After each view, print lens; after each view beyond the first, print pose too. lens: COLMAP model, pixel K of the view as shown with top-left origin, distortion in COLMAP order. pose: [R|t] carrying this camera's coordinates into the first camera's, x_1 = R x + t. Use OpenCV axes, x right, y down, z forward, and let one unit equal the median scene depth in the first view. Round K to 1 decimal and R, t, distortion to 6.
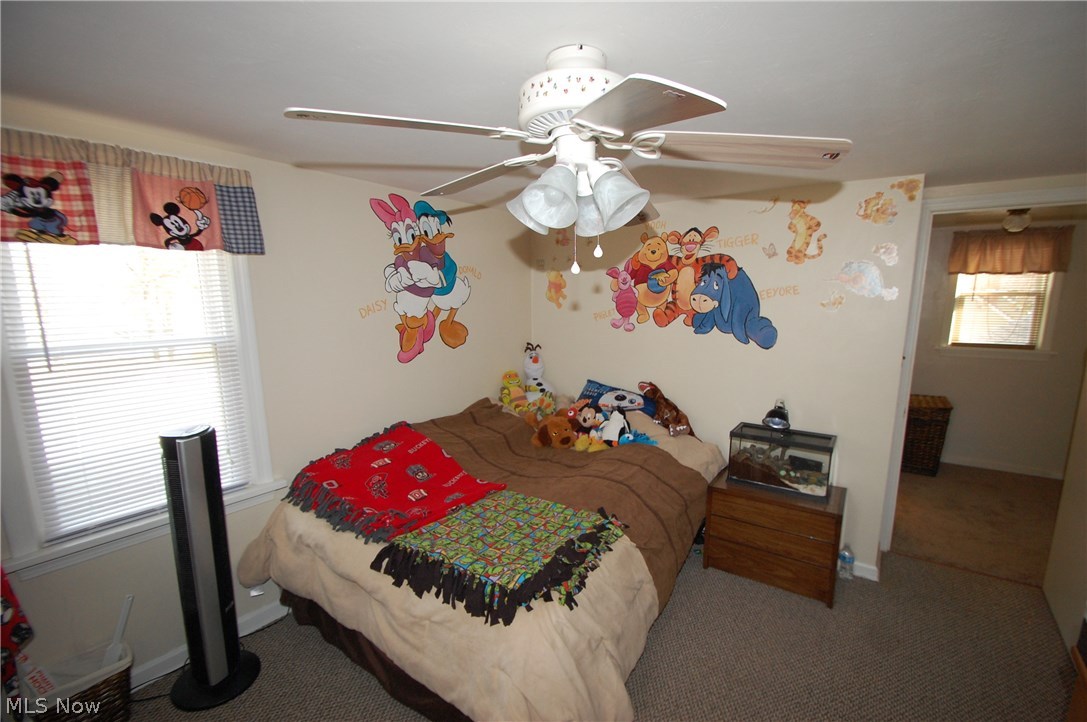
lens RADIAL K [[477.0, 0, 557.4], [0, 477.0, 379.9], [0, 0, 1]] dist [0.014744, -0.014896]
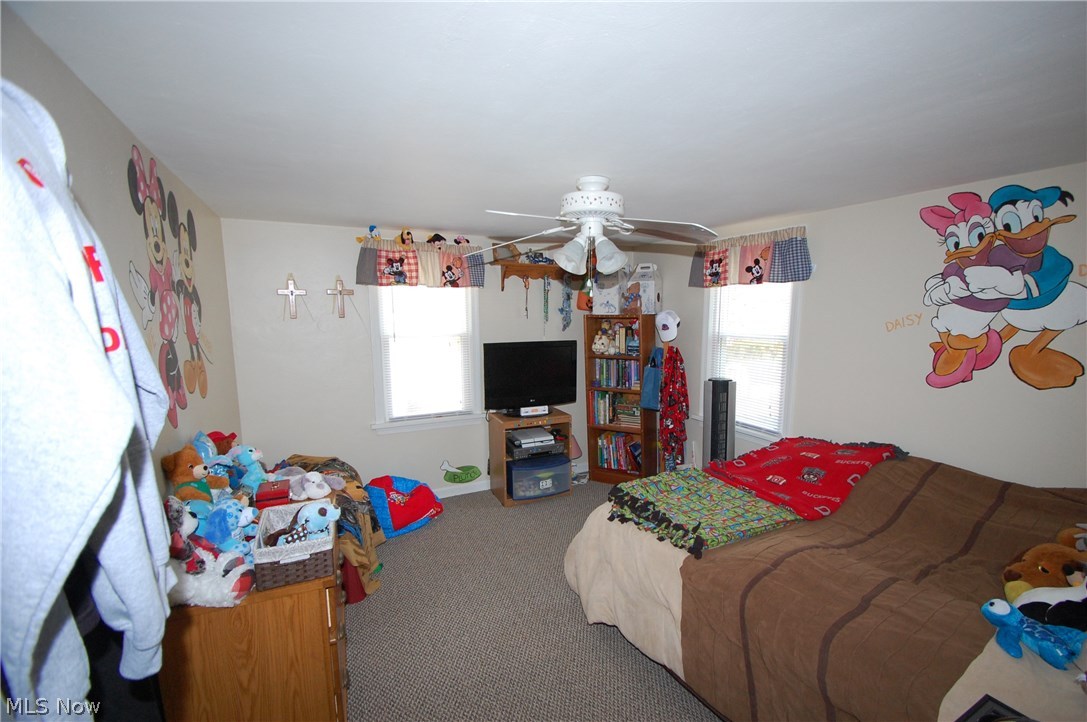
lens RADIAL K [[477.0, 0, 557.4], [0, 477.0, 379.9], [0, 0, 1]] dist [0.014744, -0.014896]
pose [[-0.472702, 0.129191, -0.871701, 0.759130], [-0.153339, 0.962046, 0.225733, -0.140751], [0.867779, 0.240370, -0.434951, 0.790995]]
